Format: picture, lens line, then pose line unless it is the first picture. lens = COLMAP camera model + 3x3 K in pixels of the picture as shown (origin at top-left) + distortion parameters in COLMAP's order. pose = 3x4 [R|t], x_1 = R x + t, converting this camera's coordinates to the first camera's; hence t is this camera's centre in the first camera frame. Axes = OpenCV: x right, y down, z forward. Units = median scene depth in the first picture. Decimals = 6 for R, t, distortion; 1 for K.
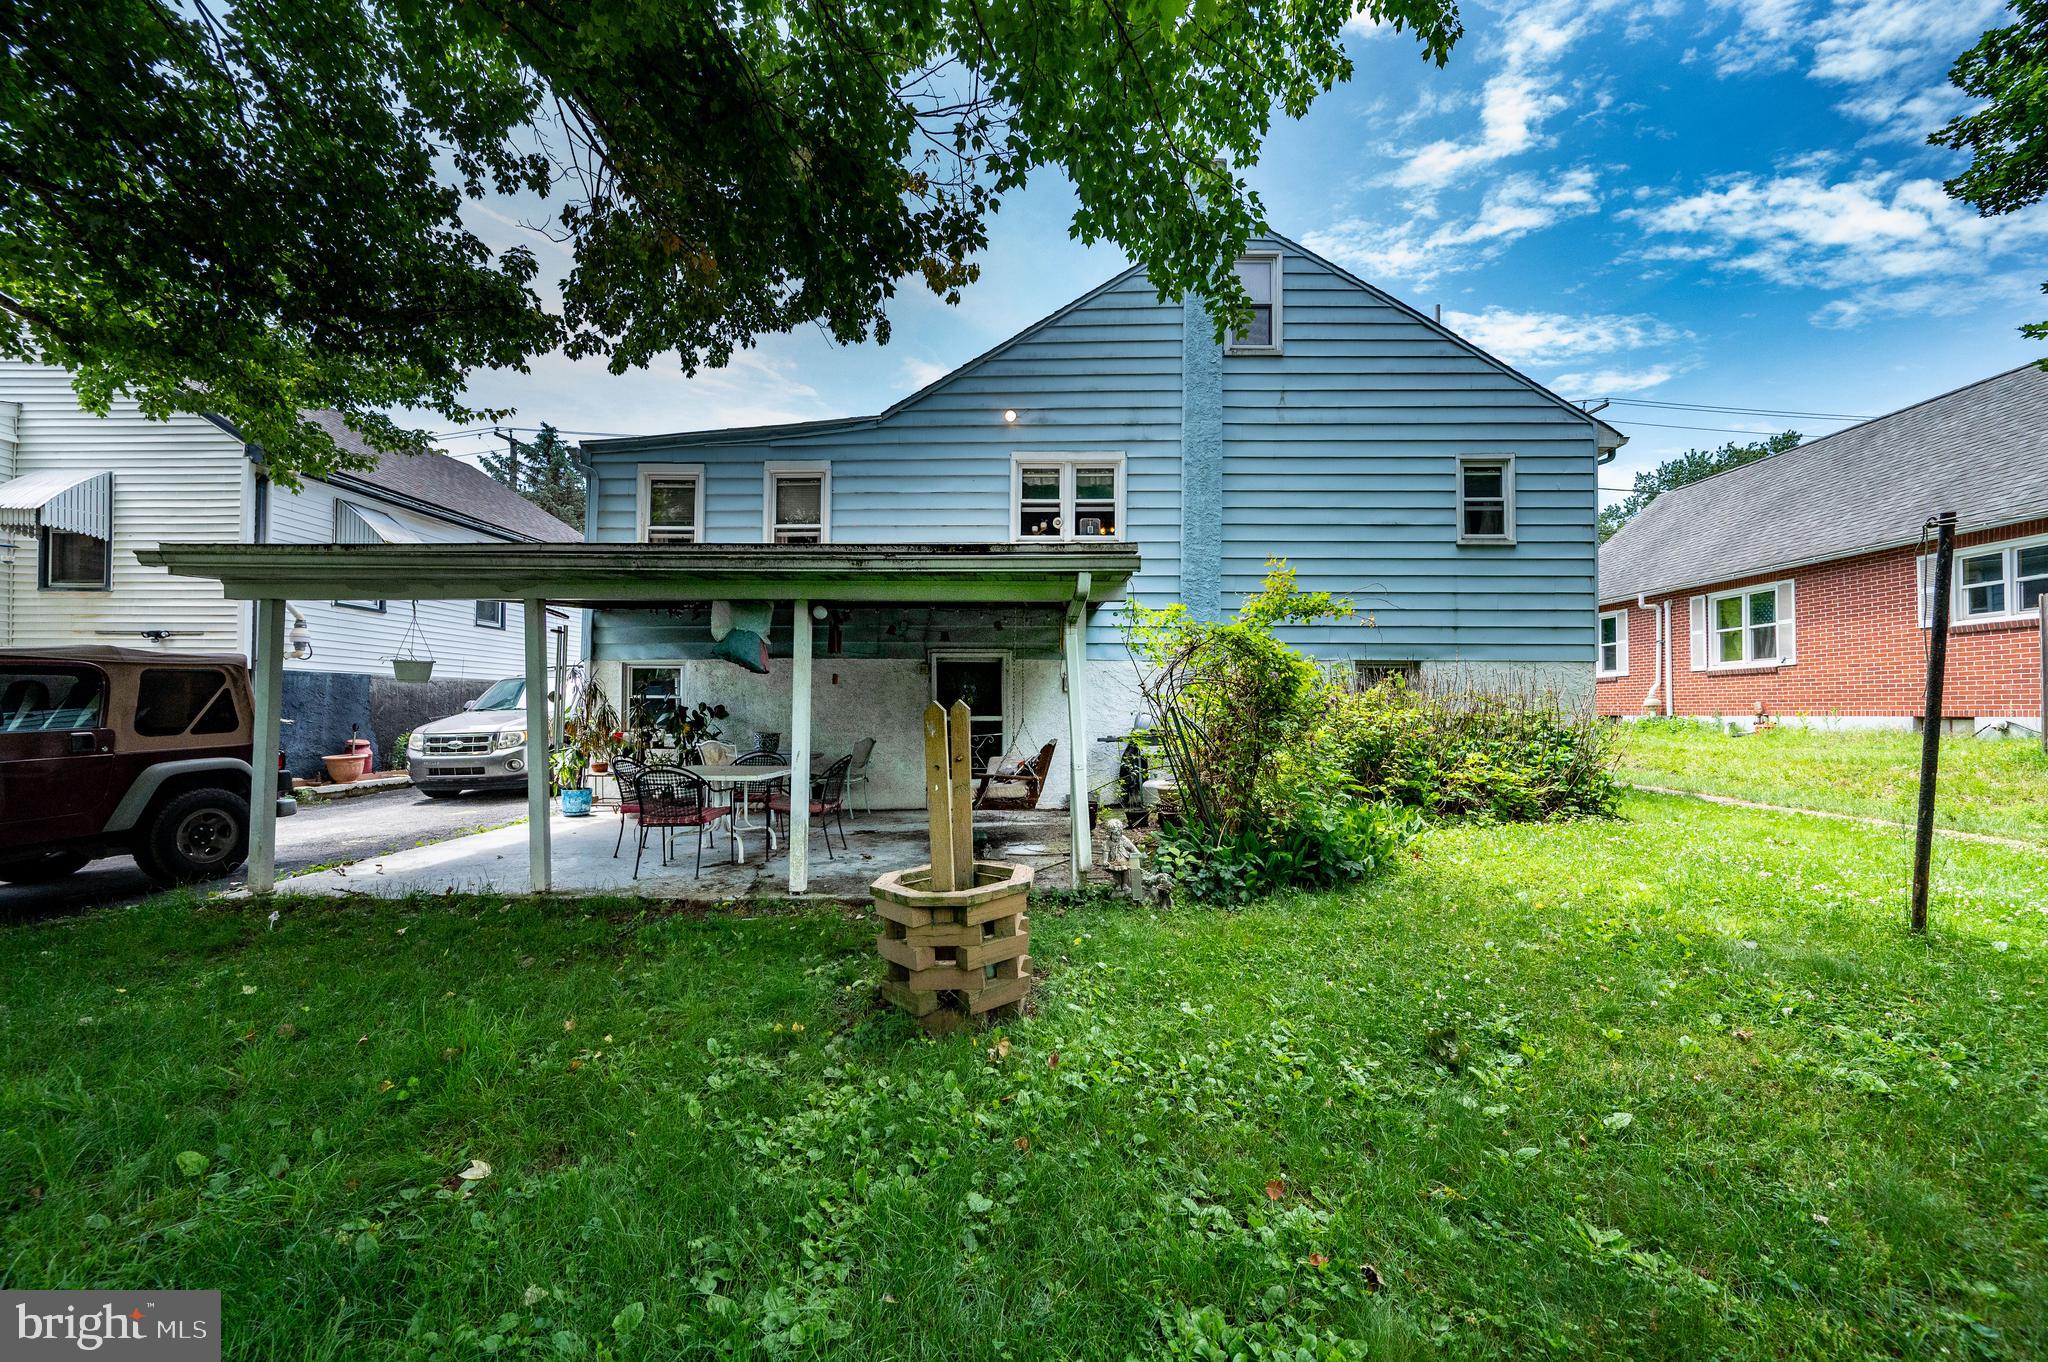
lens RADIAL K [[824.6, 0, 1020.2], [0, 824.6, 681.7], [0, 0, 1]] dist [-0.002477, -0.000167]
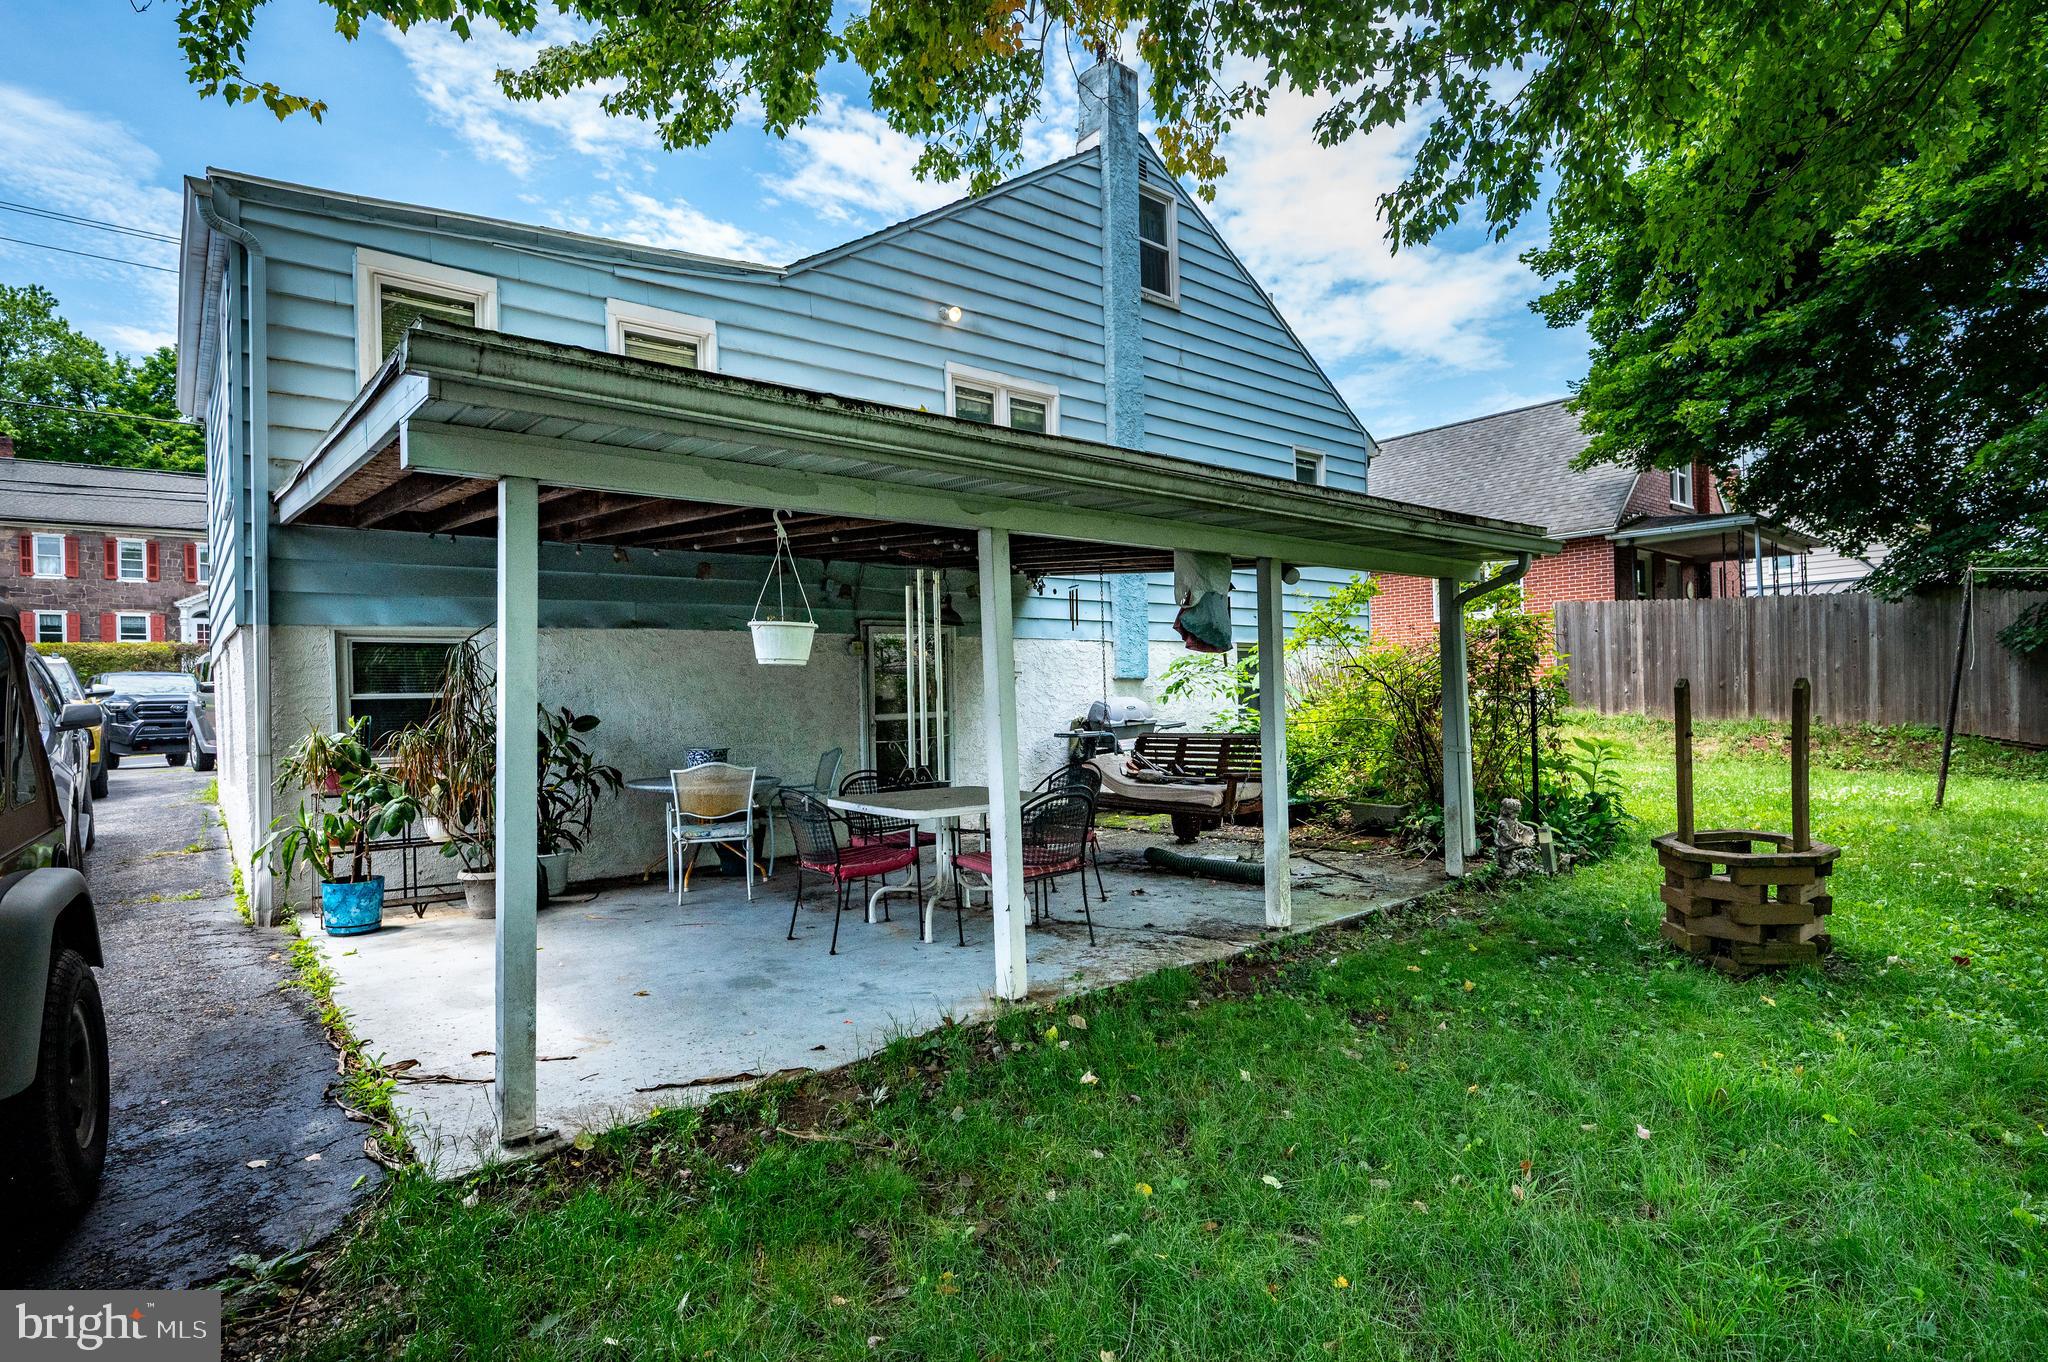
lens RADIAL K [[1060.6, 0, 1032.5], [0, 1060.6, 688.0], [0, 0, 1]] dist [0.004326, -0.000013]
pose [[0.742069, -0.019990, 0.670025, -0.612817], [0.004855, 0.999689, 0.024448, -0.001534], [-0.670306, -0.014889, 0.741936, 0.218368]]
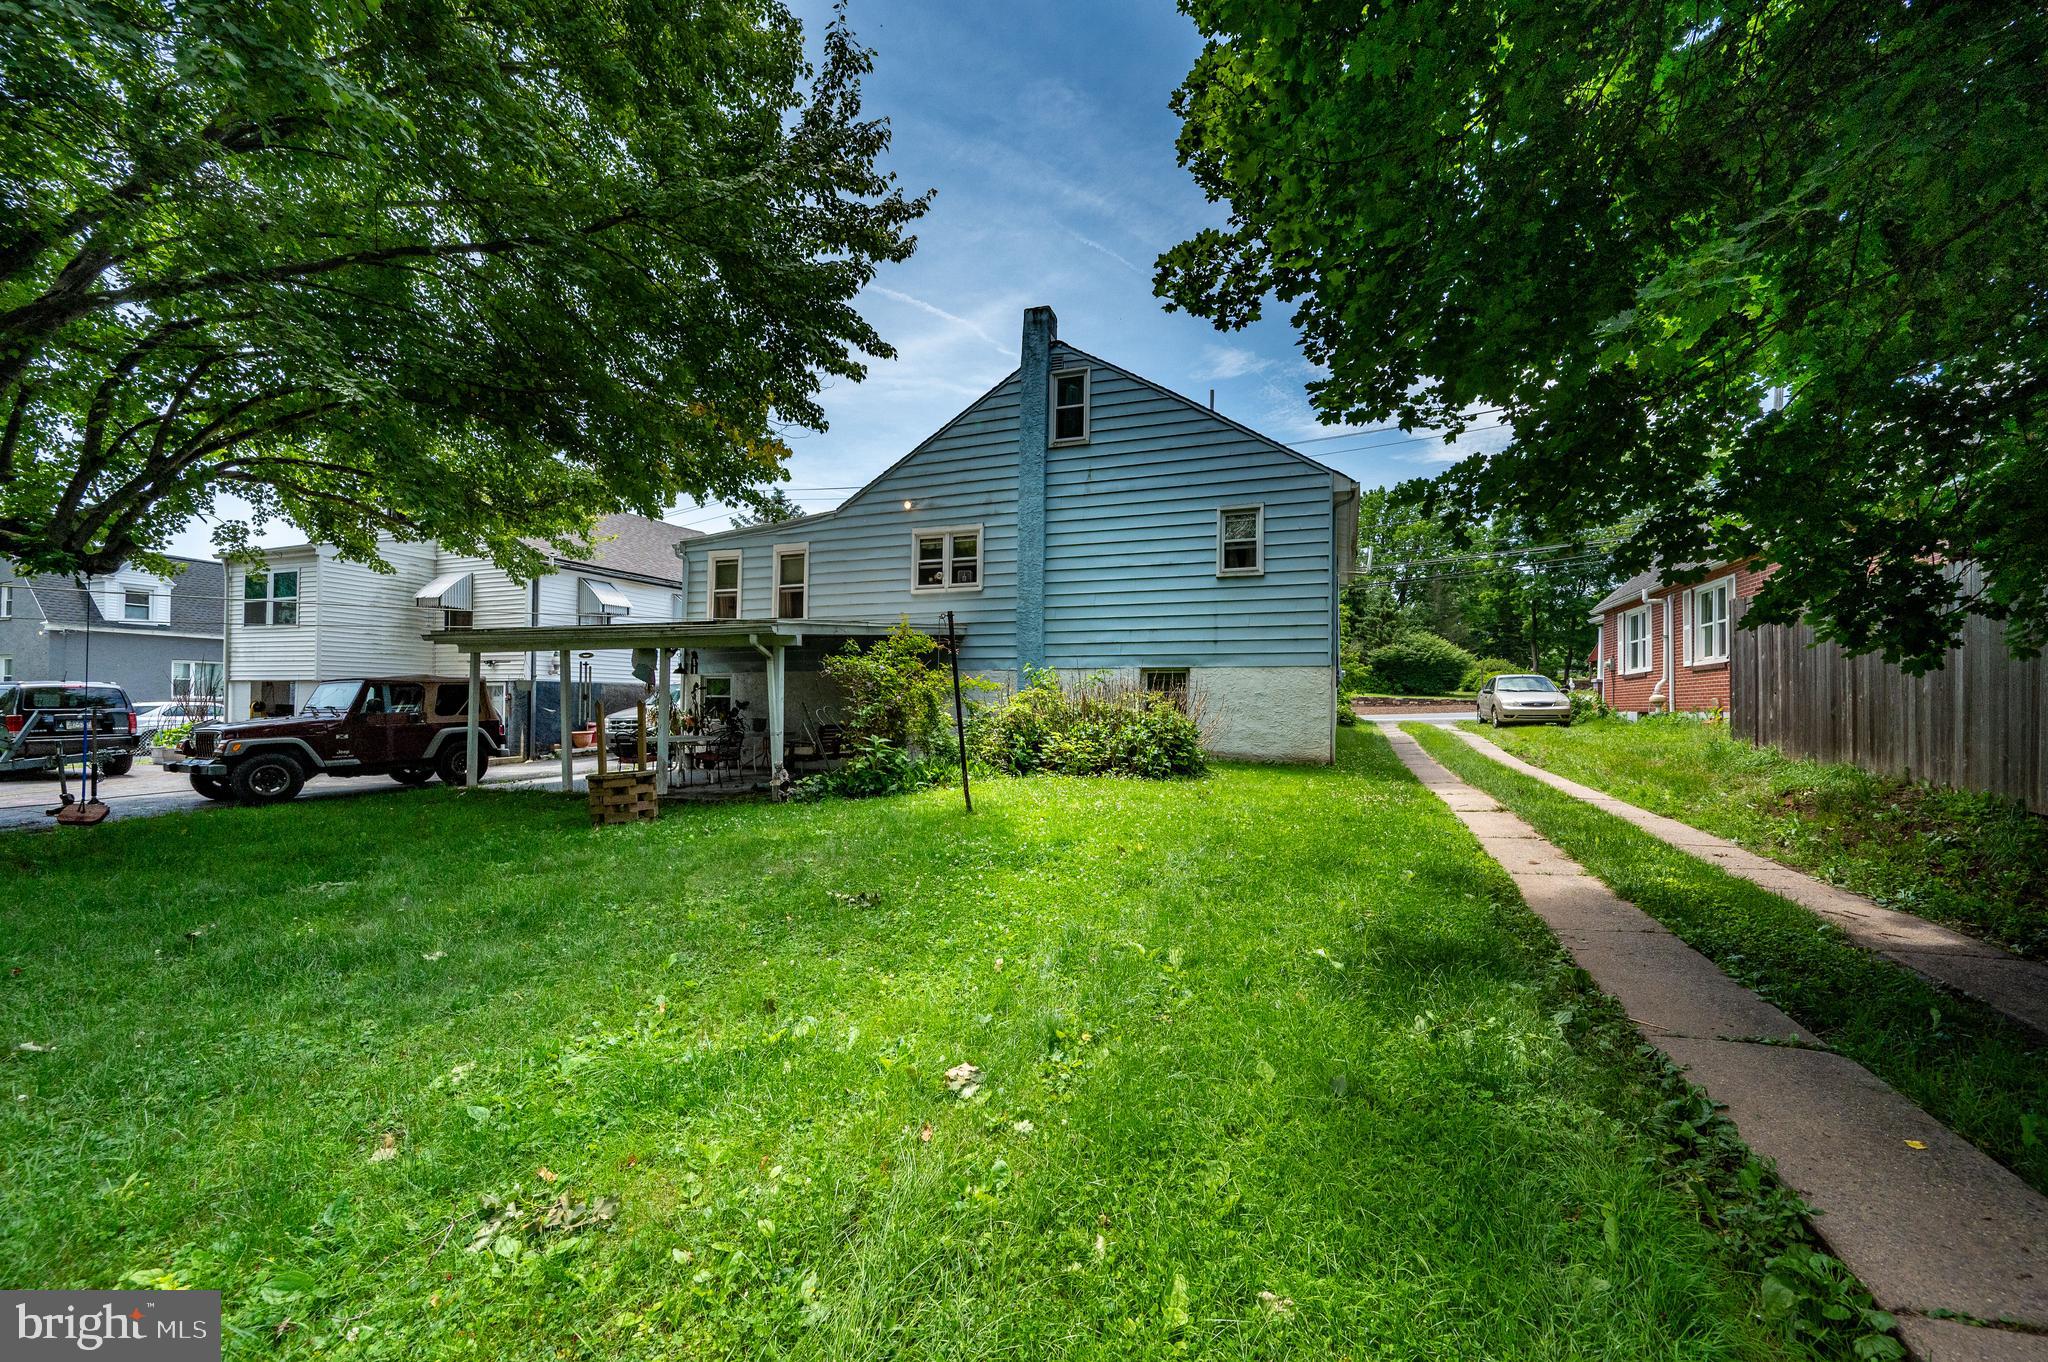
lens RADIAL K [[824.6, 0, 1035.1], [0, 824.6, 678.6], [0, 0, 1]] dist [-0.002477, -0.000167]
pose [[0.944411, -0.009494, -0.328630, 0.676032], [0.009313, 0.999954, -0.002124, -0.006615], [0.328635, -0.001055, 0.944456, -0.313001]]
